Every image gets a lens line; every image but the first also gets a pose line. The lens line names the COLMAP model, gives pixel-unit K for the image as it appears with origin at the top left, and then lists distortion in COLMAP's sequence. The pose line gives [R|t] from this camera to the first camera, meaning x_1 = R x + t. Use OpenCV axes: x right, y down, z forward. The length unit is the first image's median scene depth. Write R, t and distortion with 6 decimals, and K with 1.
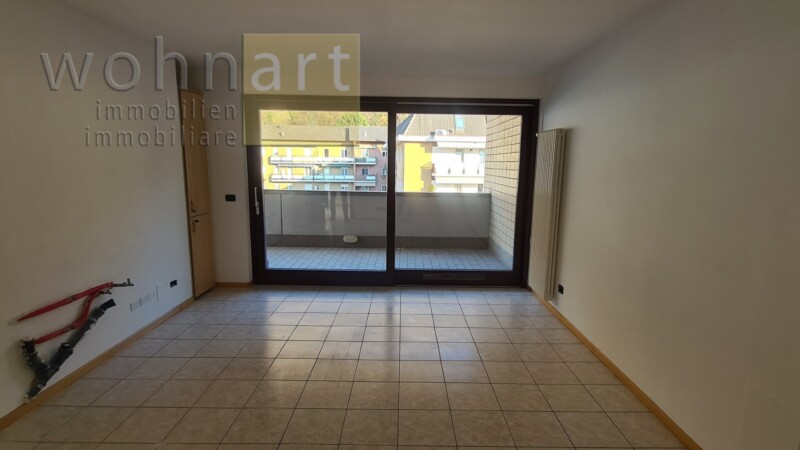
lens RADIAL K [[407.1, 0, 405.1], [0, 407.1, 227.4], [0, 0, 1]] dist [0.004021, -0.002503]
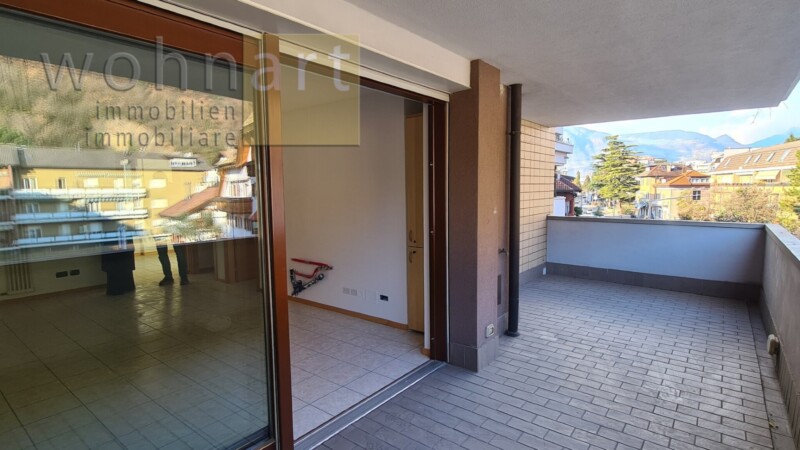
lens RADIAL K [[407.1, 0, 407.3], [0, 407.1, 226.9], [0, 0, 1]] dist [0.004021, -0.002503]
pose [[-0.618374, 0.064688, -0.783217, 0.235529], [-0.122742, 0.976426, 0.177555, -0.236003], [0.776240, 0.205929, -0.595857, 1.518711]]
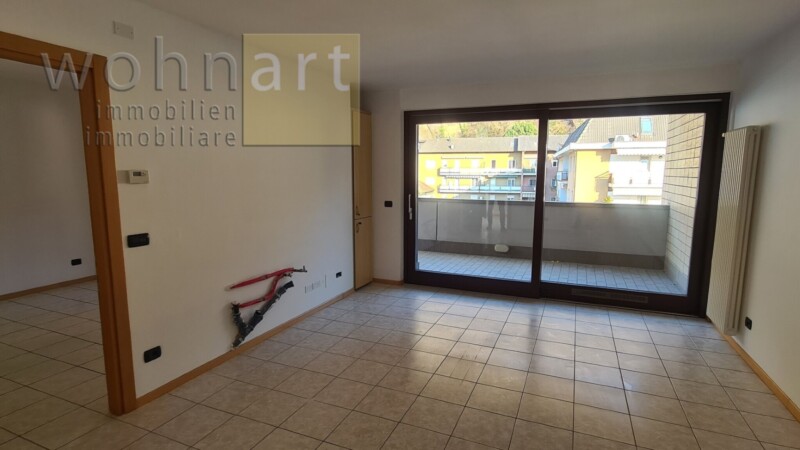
lens RADIAL K [[407.1, 0, 403.1], [0, 407.1, 225.6], [0, 0, 1]] dist [0.004021, -0.002503]
pose [[0.918150, 0.038648, -0.394344, 0.059106], [-0.050879, 0.998492, -0.020604, 0.009119], [0.392953, 0.038981, 0.918732, -0.018345]]
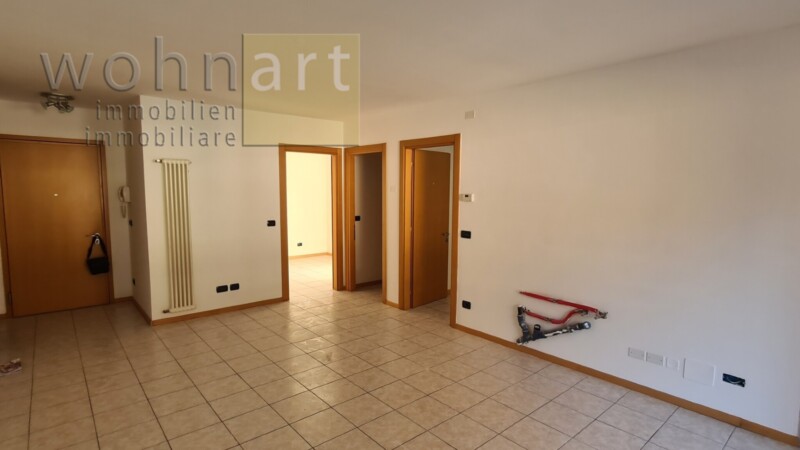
lens RADIAL K [[407.1, 0, 399.9], [0, 407.1, 229.9], [0, 0, 1]] dist [0.004021, -0.002503]
pose [[-0.763751, 0.042813, -0.644090, 0.242949], [-0.118360, 0.971593, 0.204932, -0.155789], [0.634567, 0.232752, -0.736988, 0.981131]]
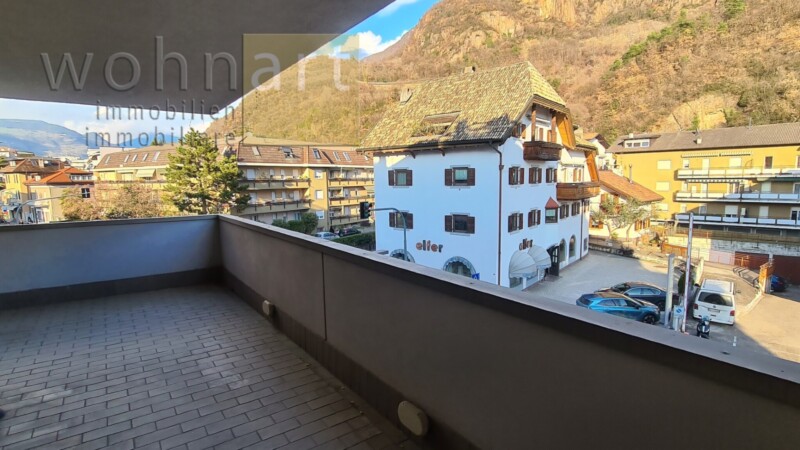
lens RADIAL K [[407.1, 0, 407.9], [0, 407.1, 231.8], [0, 0, 1]] dist [0.004021, -0.002503]
pose [[0.591749, 0.081376, -0.802005, 0.228613], [-0.104680, 0.994225, 0.023643, -0.232279], [0.799297, 0.069964, 0.596850, 1.495383]]
